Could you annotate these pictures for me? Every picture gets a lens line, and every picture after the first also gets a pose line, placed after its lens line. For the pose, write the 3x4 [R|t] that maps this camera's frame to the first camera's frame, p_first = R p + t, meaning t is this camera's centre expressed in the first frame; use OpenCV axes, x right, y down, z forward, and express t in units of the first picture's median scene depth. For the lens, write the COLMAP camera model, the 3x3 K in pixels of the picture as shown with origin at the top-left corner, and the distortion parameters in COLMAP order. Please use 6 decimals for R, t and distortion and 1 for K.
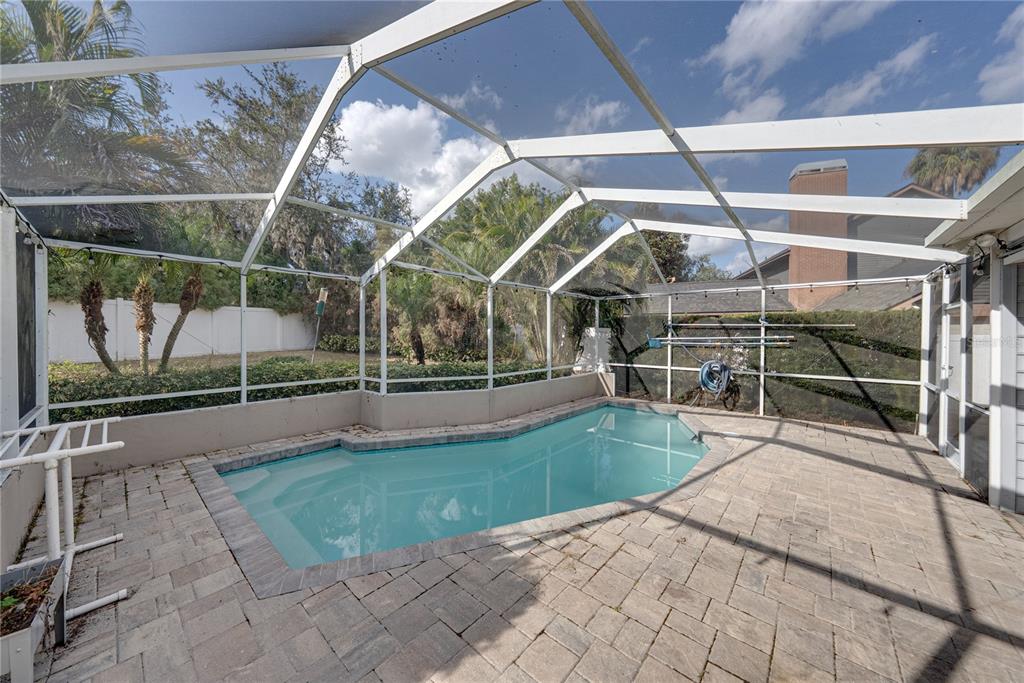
lens RADIAL K [[354.8, 0, 517.1], [0, 354.8, 335.1], [0, 0, 1]] dist [-0.003847, 0.000925]
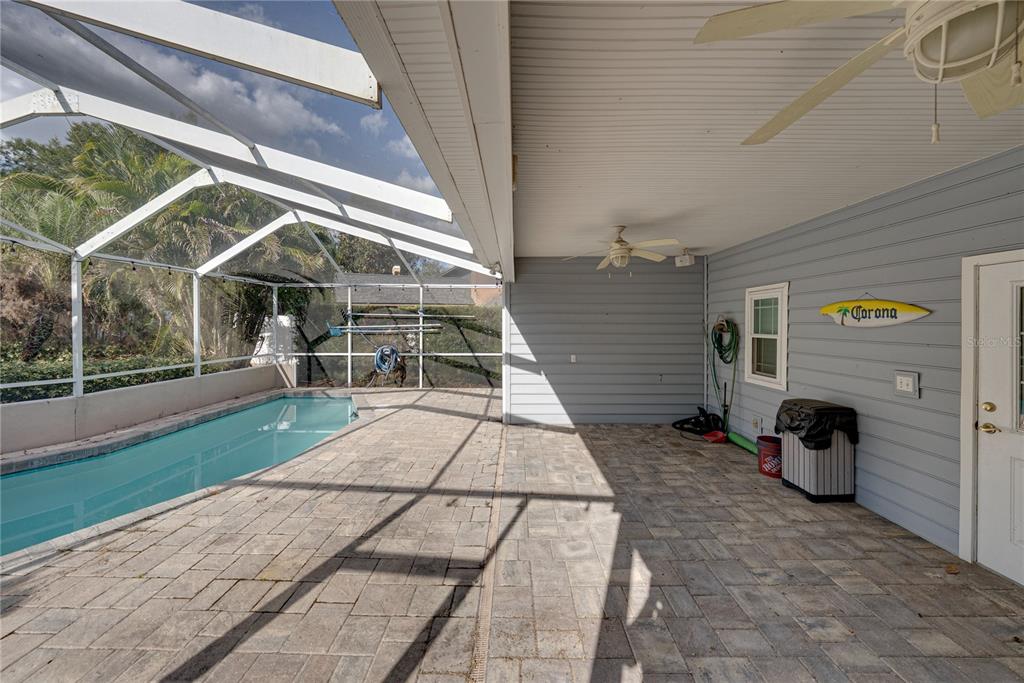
lens RADIAL K [[354.8, 0, 514.5], [0, 354.8, 325.1], [0, 0, 1]] dist [-0.003847, 0.000925]
pose [[0.761579, -0.005546, 0.648048, 0.178107], [0.003601, 0.999984, 0.004326, 0.001601], [-0.648062, -0.000961, 0.761587, -0.219699]]
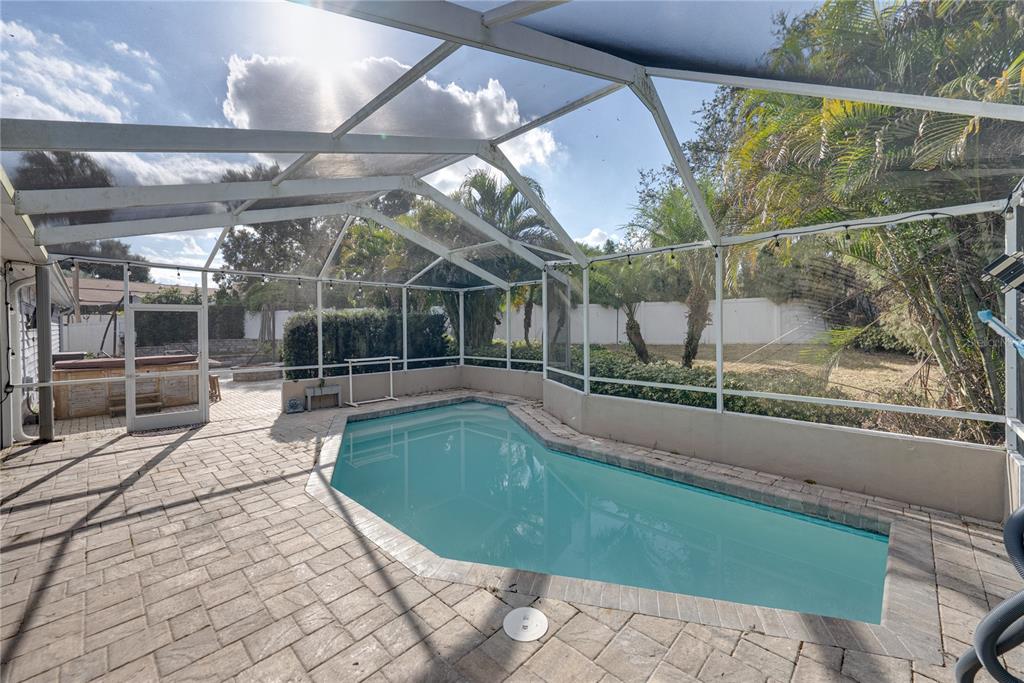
lens RADIAL K [[408.2, 0, 516.4], [0, 408.2, 325.0], [0, 0, 1]] dist [-0.000638, 0.000473]
pose [[-0.052141, -0.005199, -0.998626, 1.056095], [0.003154, 0.999981, -0.005371, -0.001247], [0.998635, -0.003430, -0.052123, 1.076846]]
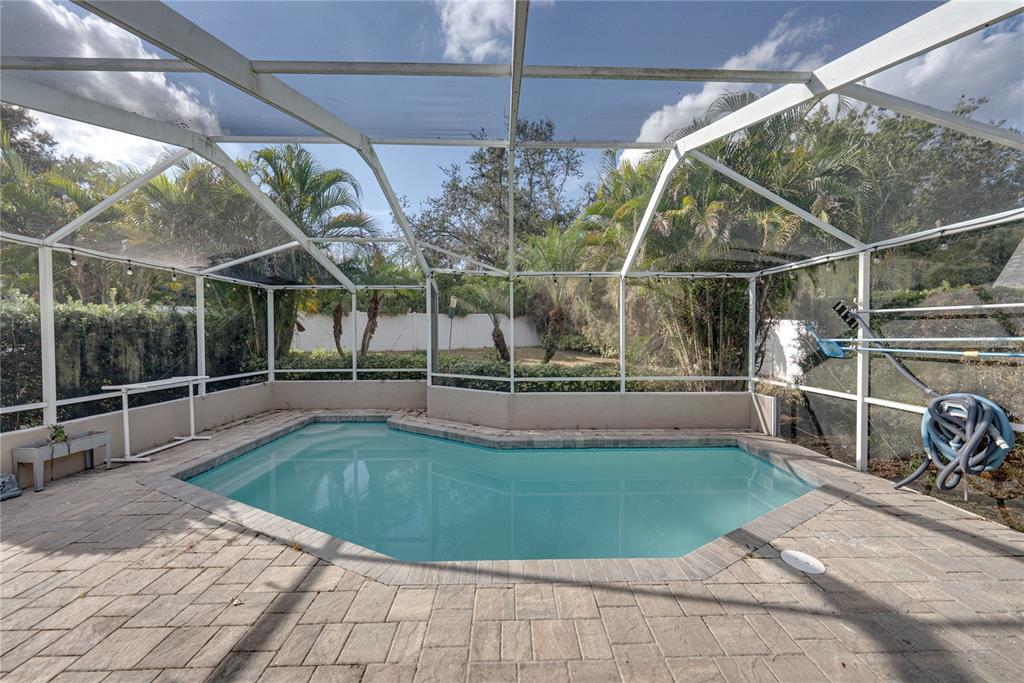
lens RADIAL K [[354.8, 0, 515.9], [0, 354.8, 336.4], [0, 0, 1]] dist [-0.003847, 0.000925]
pose [[0.669668, 0.001578, -0.742658, 0.734765], [0.000352, 0.999997, 0.002442, 0.005190], [0.742660, -0.001897, 0.669666, 0.483258]]
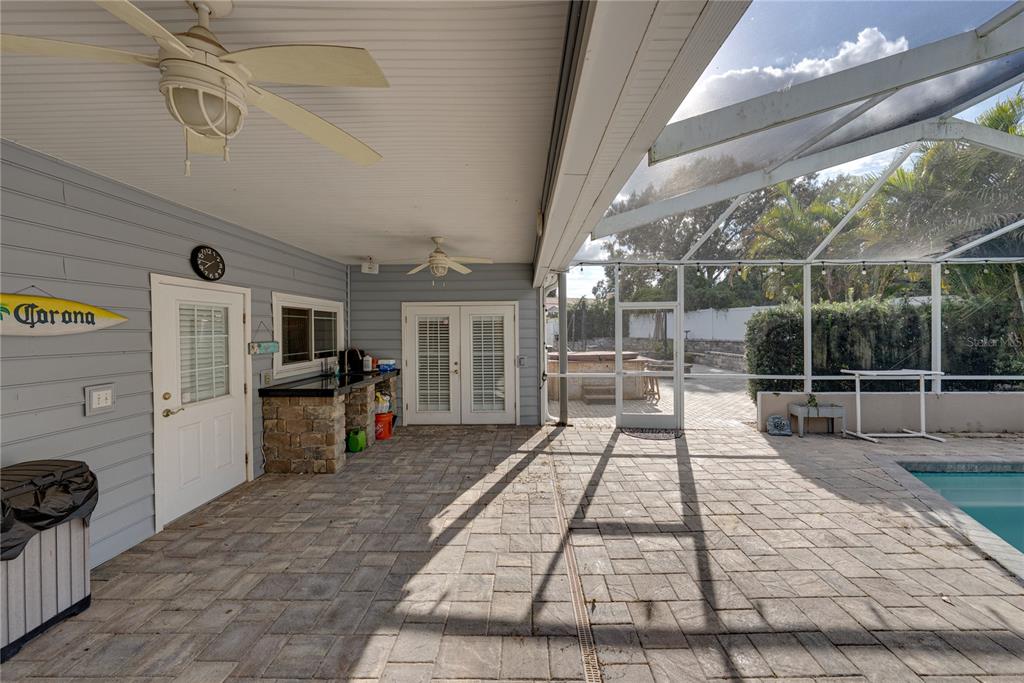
lens RADIAL K [[354.8, 0, 518.7], [0, 354.8, 336.6], [0, 0, 1]] dist [-0.003847, 0.000925]
pose [[-0.771011, 0.015905, -0.636624, 0.835595], [0.003933, 0.999788, 0.020214, 0.004374], [0.636810, 0.013081, -0.770910, 0.511241]]
